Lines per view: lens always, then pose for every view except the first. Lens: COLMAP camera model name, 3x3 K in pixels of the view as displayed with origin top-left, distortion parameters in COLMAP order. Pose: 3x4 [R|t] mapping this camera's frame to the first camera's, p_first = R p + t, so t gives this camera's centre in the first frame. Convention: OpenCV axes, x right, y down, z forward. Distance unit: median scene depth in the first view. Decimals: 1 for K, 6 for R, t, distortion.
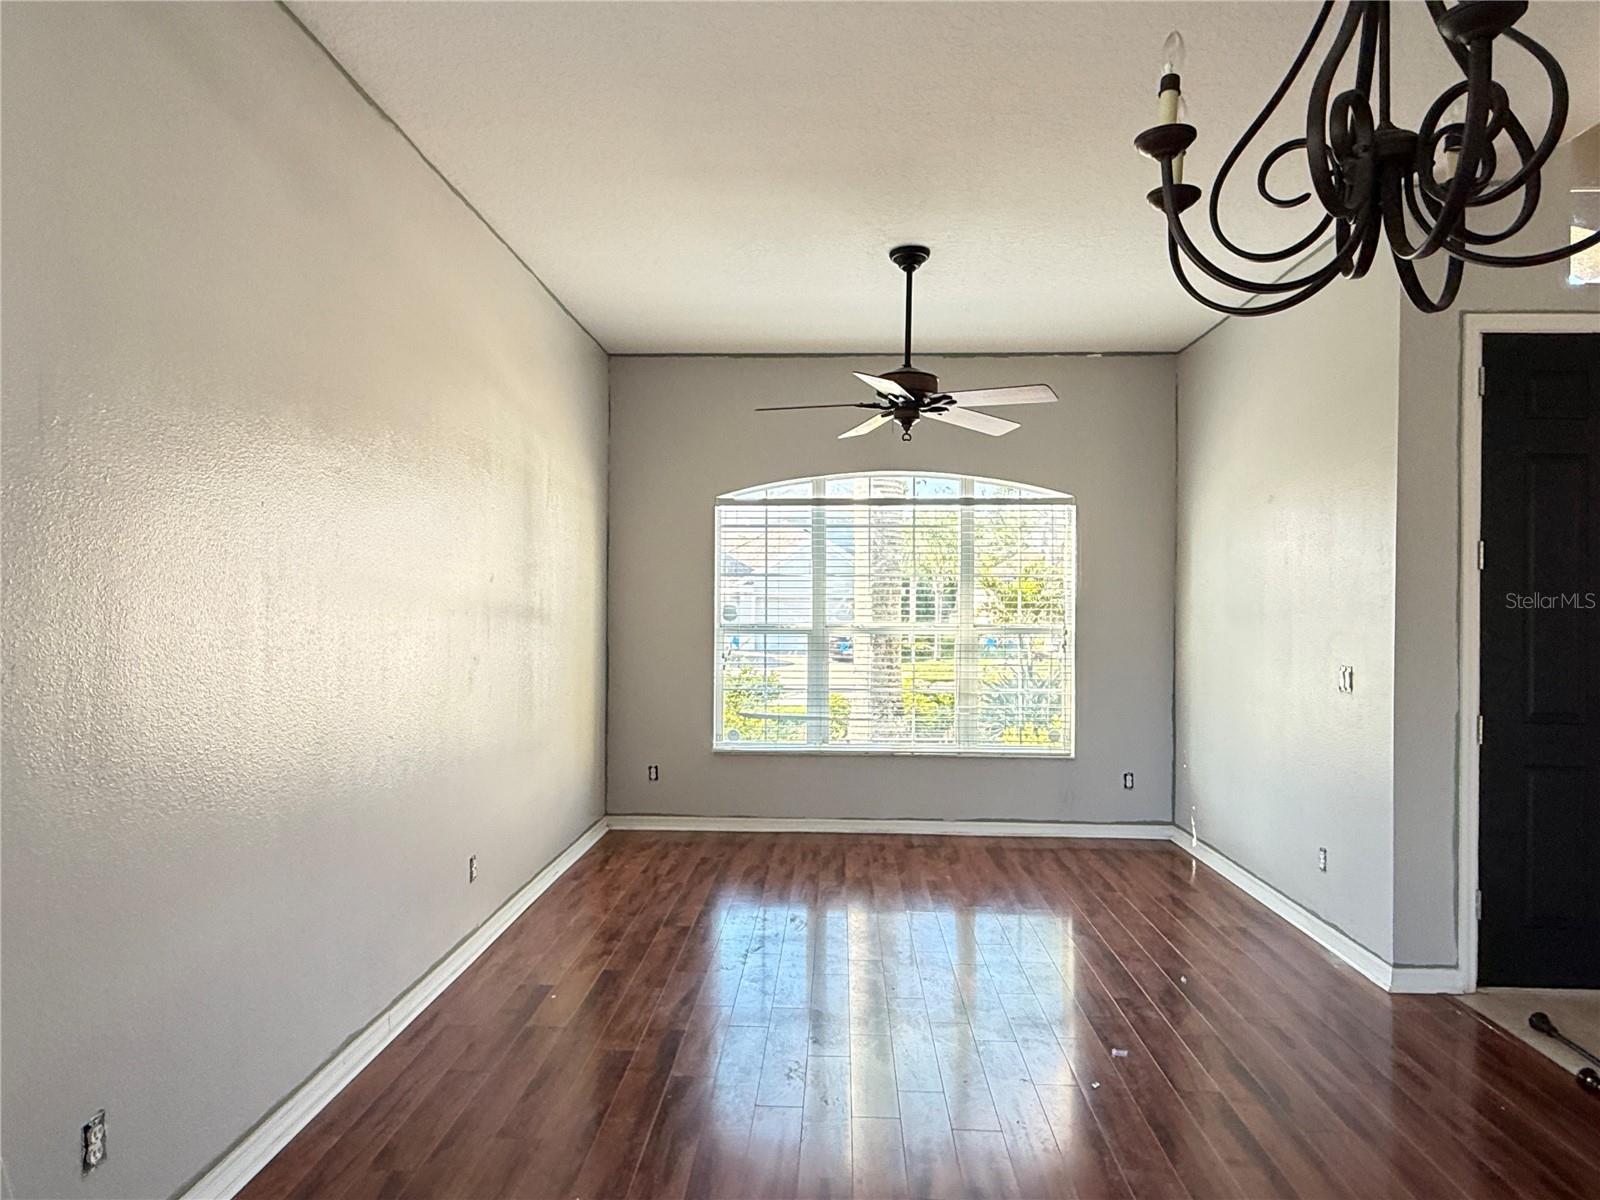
lens RADIAL K [[977.3, 0, 800.0], [0, 977.3, 600.0], [0, 0, 1]] dist [-0.003711, -0.002610]
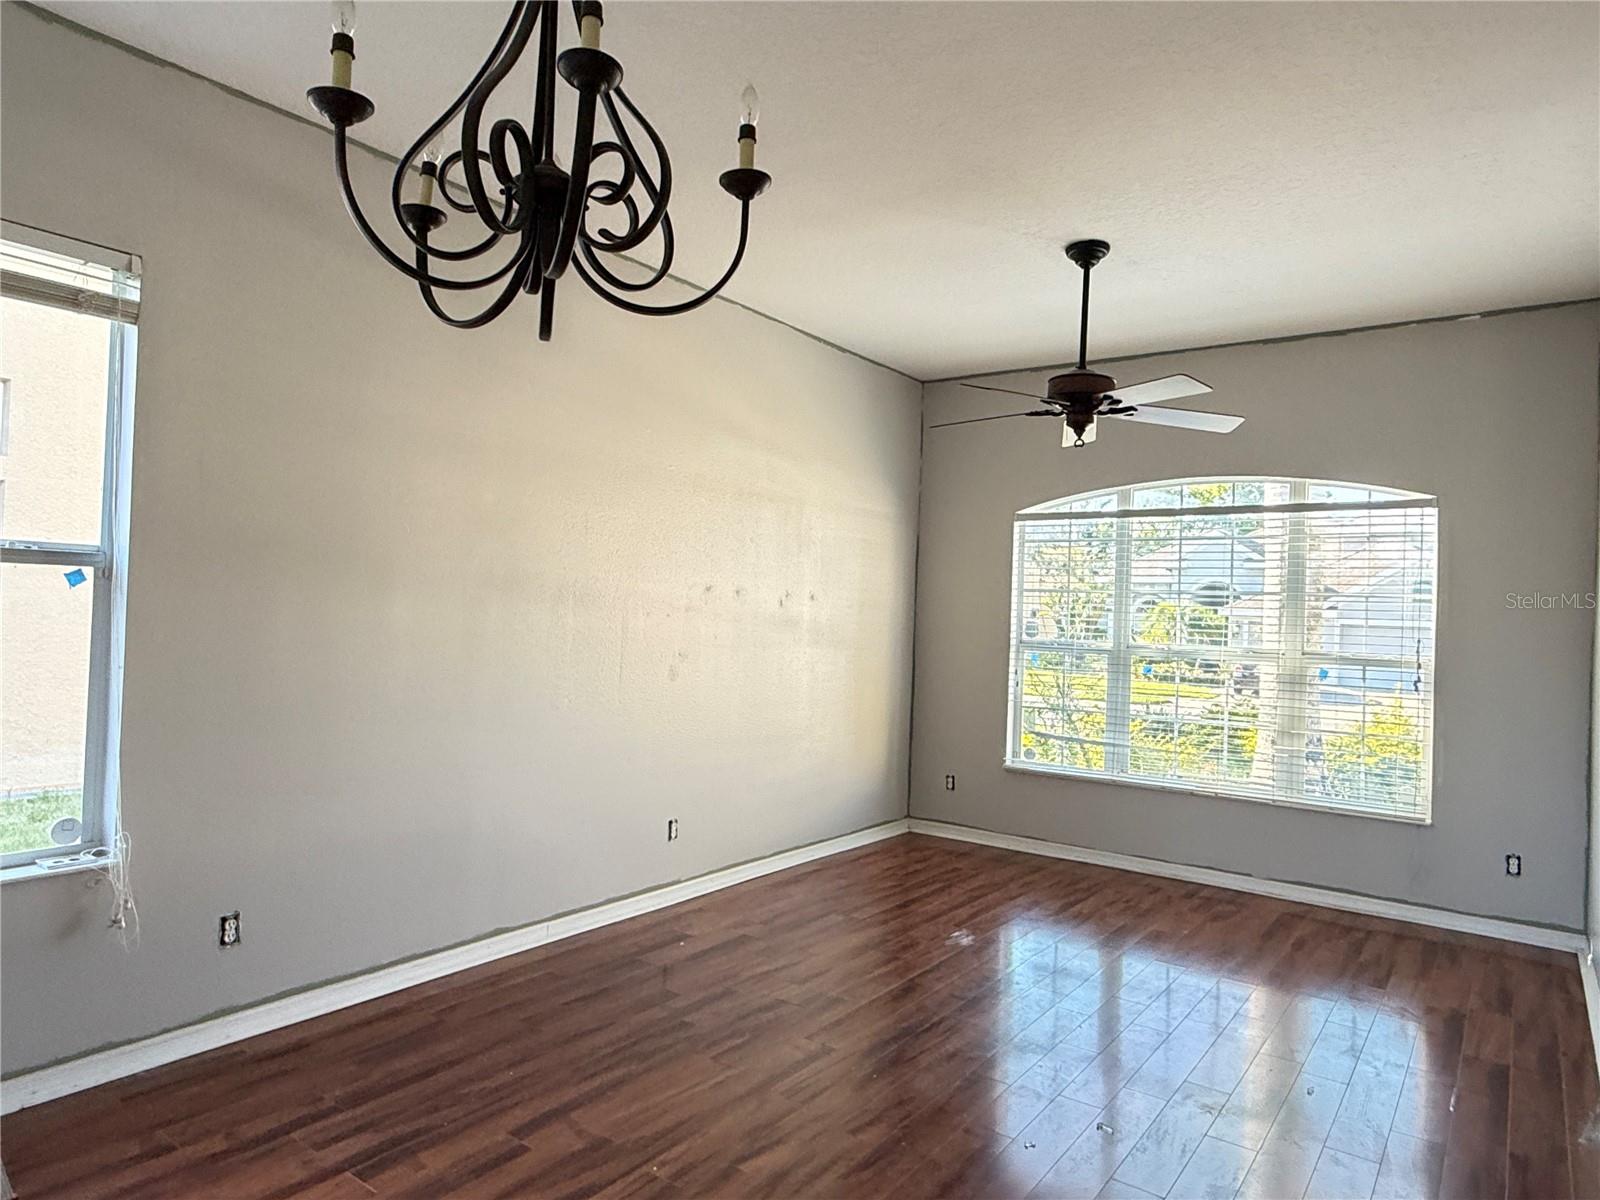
lens RADIAL K [[996.1, 0, 800.0], [0, 996.1, 600.0], [0, 0, 1]] dist [0.004363, -0.000567]
pose [[0.833797, 0.015672, -0.551849, 0.297187], [-0.024606, 0.999659, -0.008789, -0.001787], [0.551523, 0.020907, 0.833898, 0.035093]]
